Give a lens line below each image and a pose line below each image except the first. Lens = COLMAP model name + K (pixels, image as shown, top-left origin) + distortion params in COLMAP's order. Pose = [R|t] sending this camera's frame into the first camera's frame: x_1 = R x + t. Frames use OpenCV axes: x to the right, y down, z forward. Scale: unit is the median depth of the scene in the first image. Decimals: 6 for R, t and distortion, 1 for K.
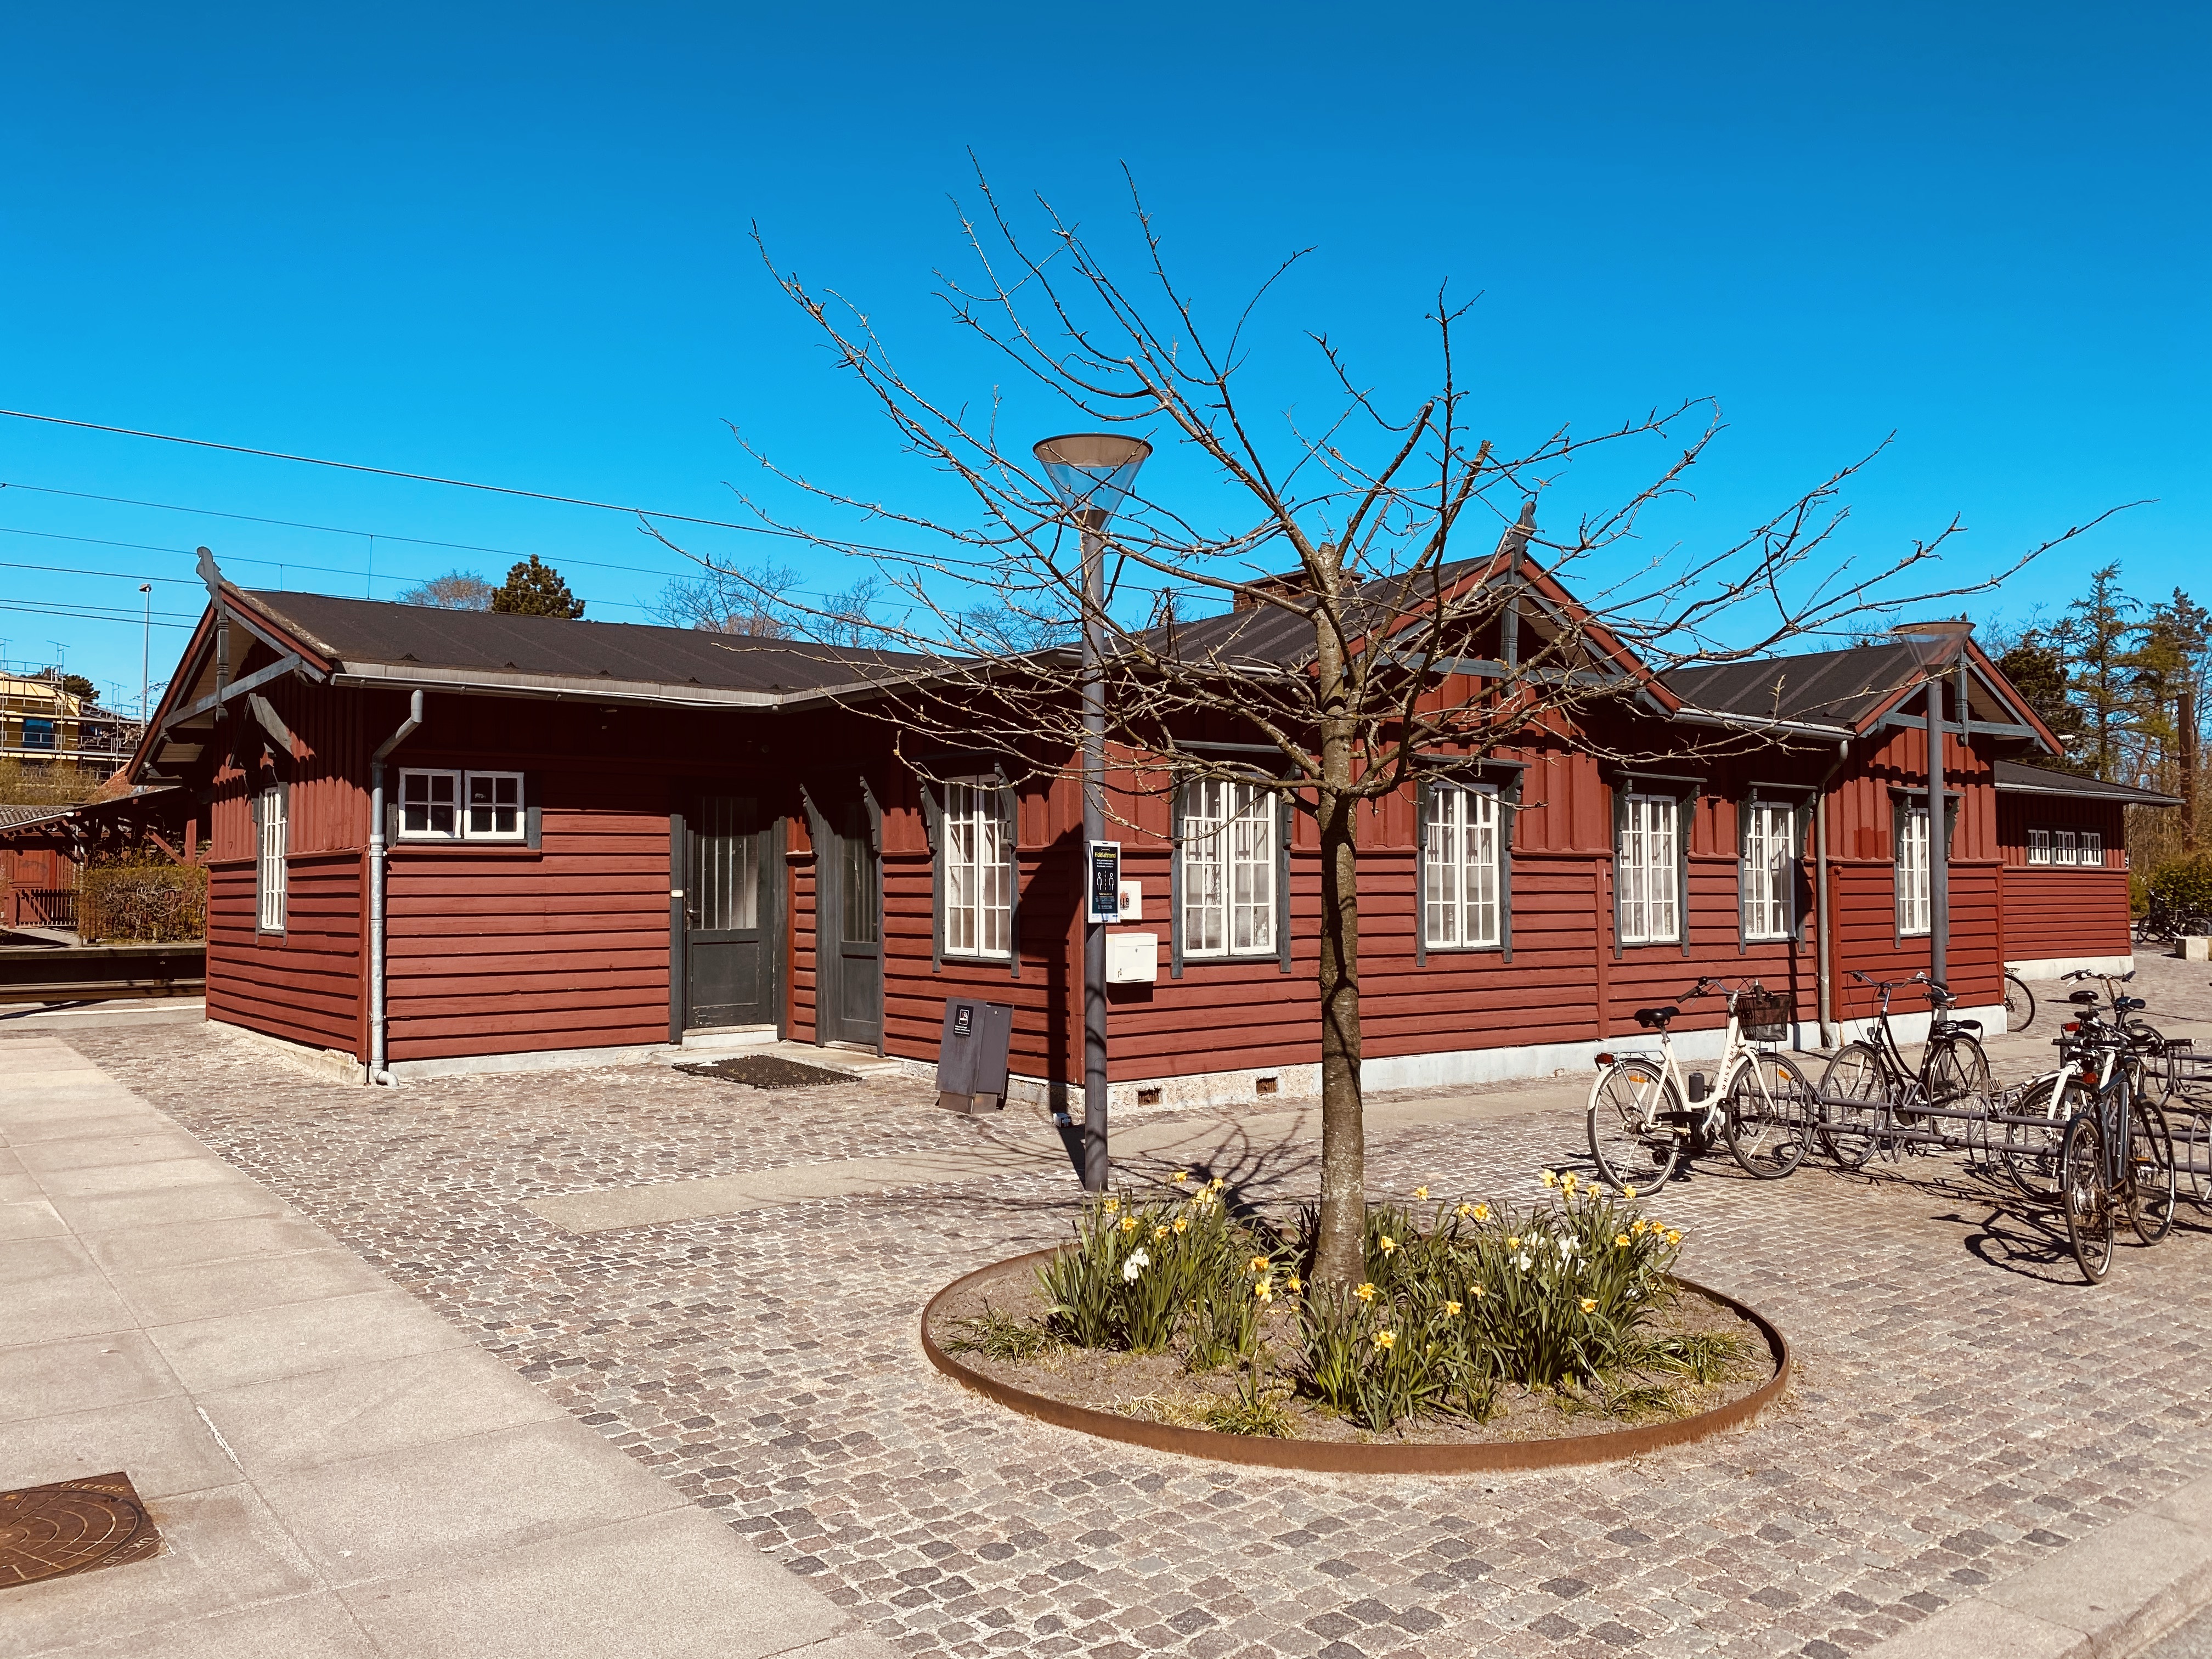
lens RADIAL K [[1681.6, 0, 1043.4], [0, 1681.6, 823.3], [0, 0, 1]] dist [0.020254, -0.004181]
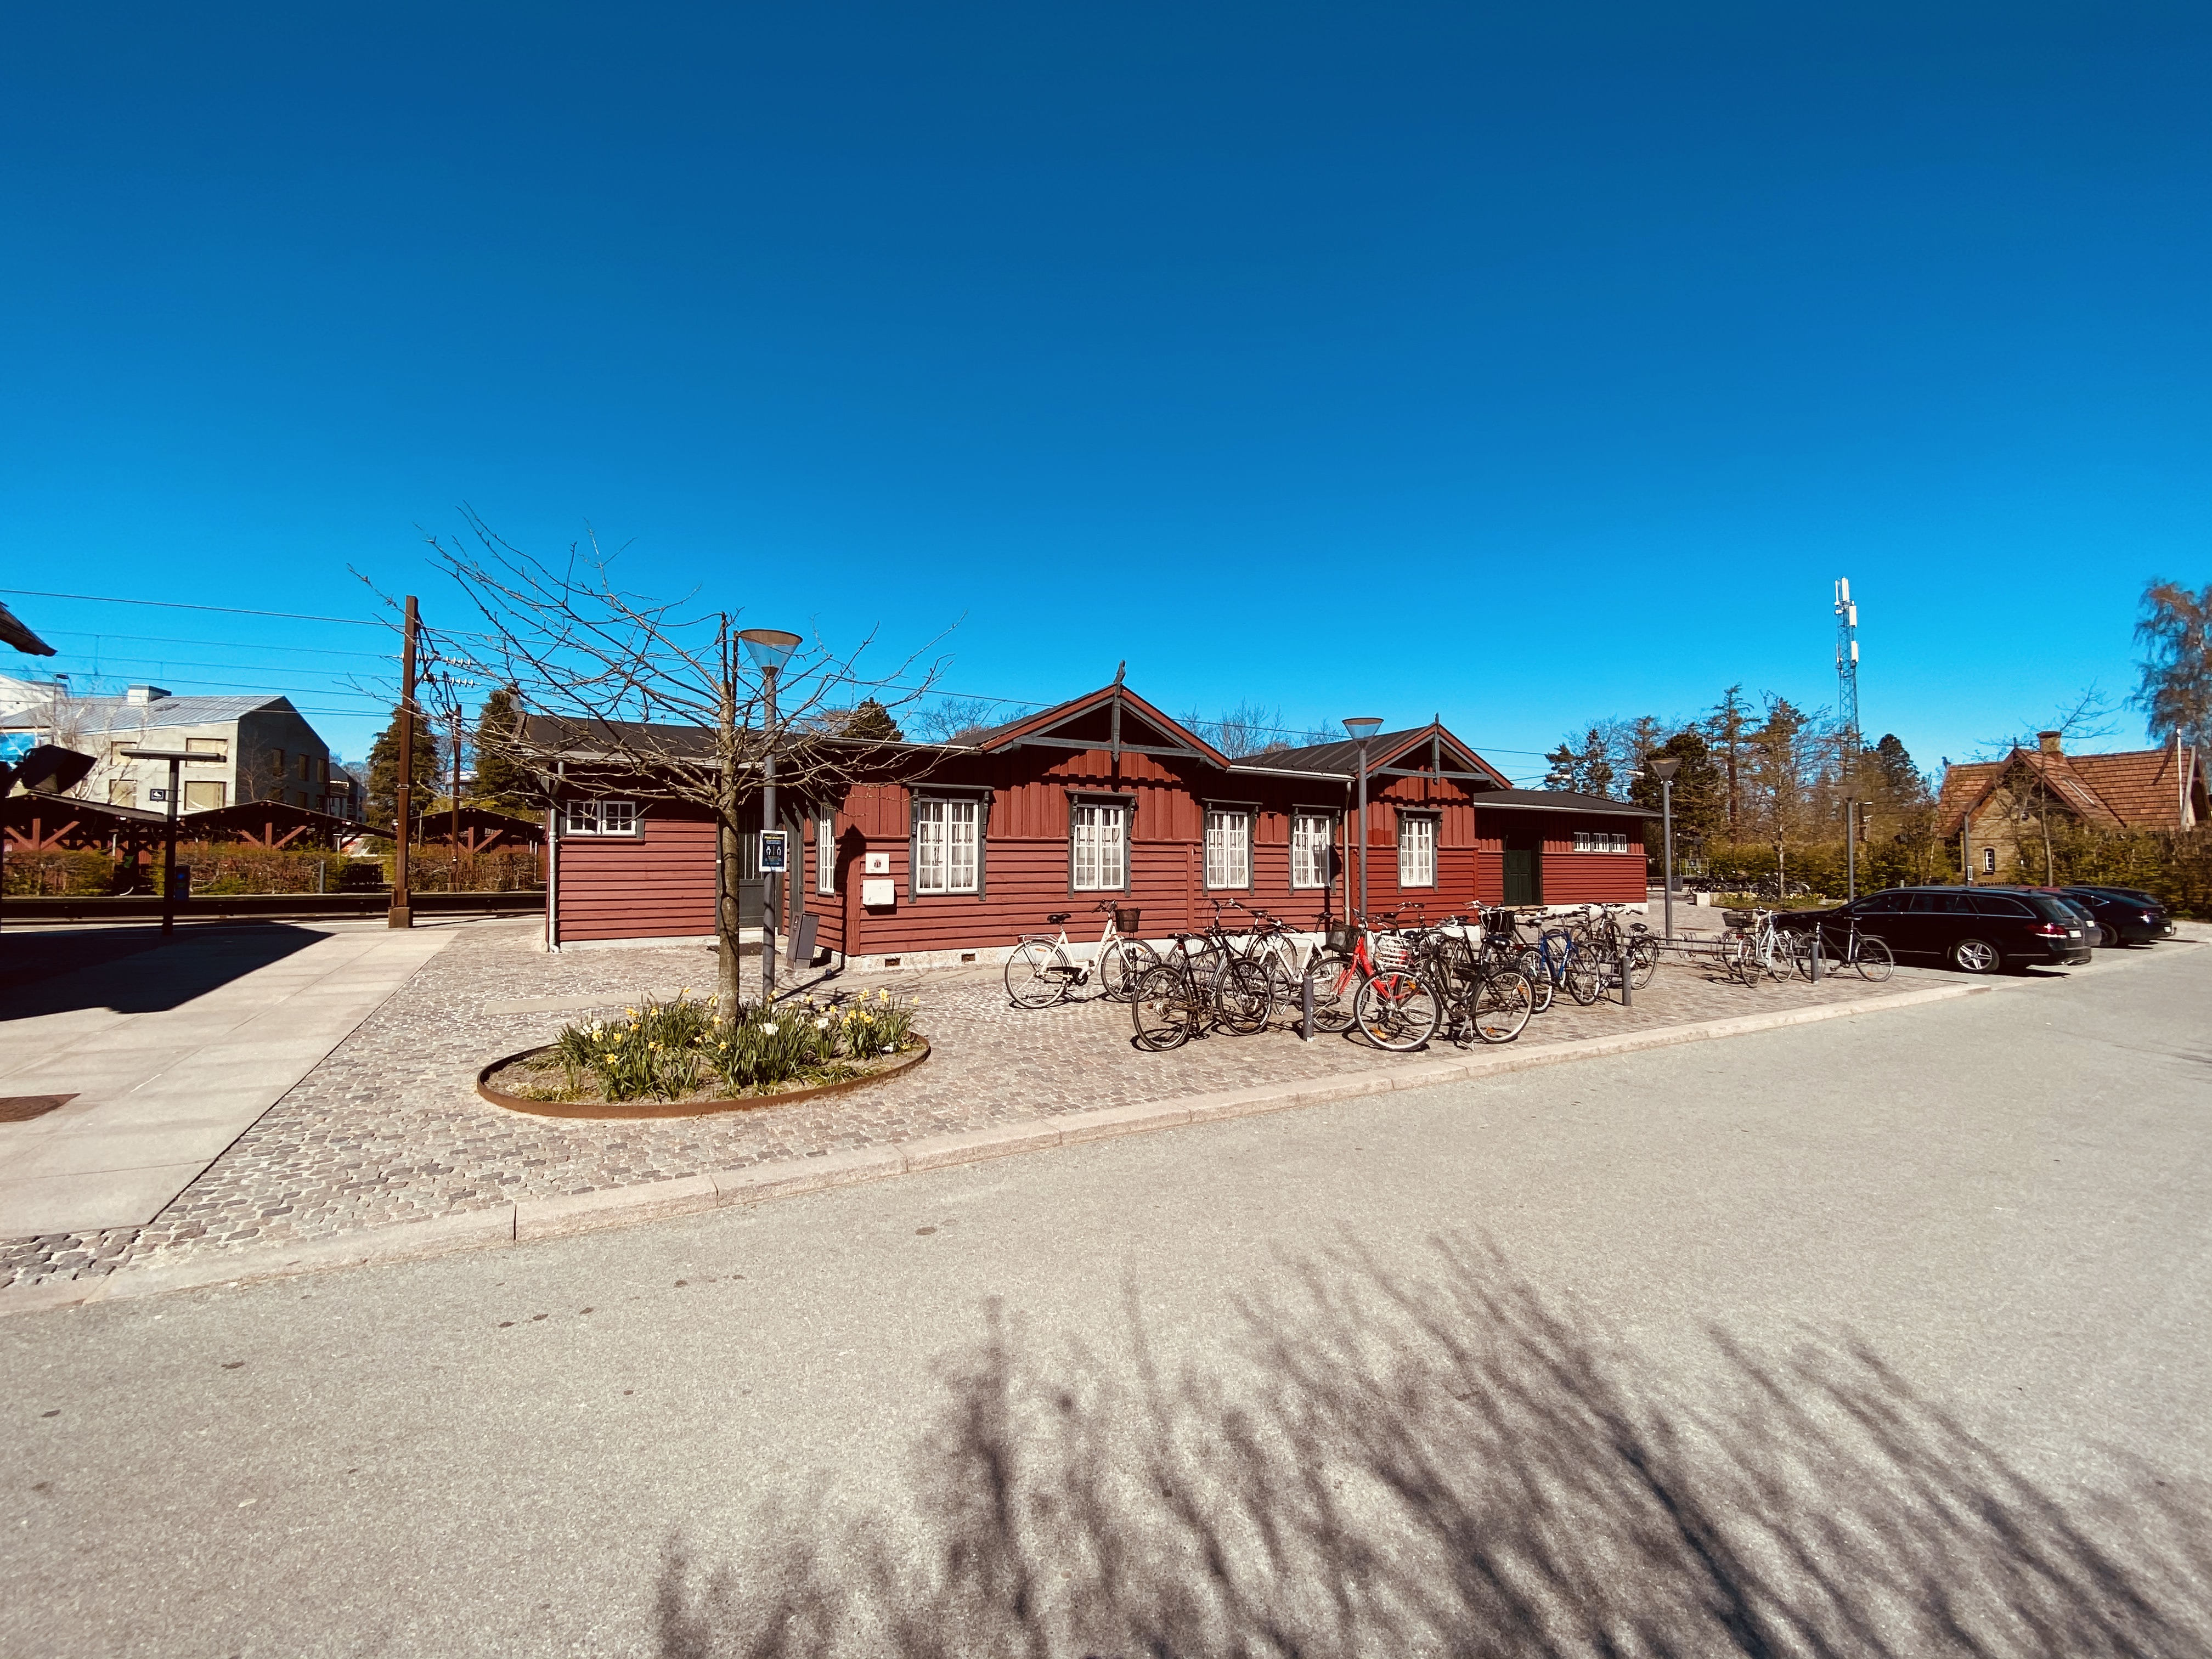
lens RADIAL K [[889.7, 0, 1099.2], [0, 889.7, 845.3], [0, 0, 1]] dist [0.002266, -0.008635]
pose [[0.994736, -0.000433, -0.102474, 0.351309], [0.001869, 0.999901, 0.013922, 0.008524], [0.102458, -0.014040, 0.994638, -0.017935]]
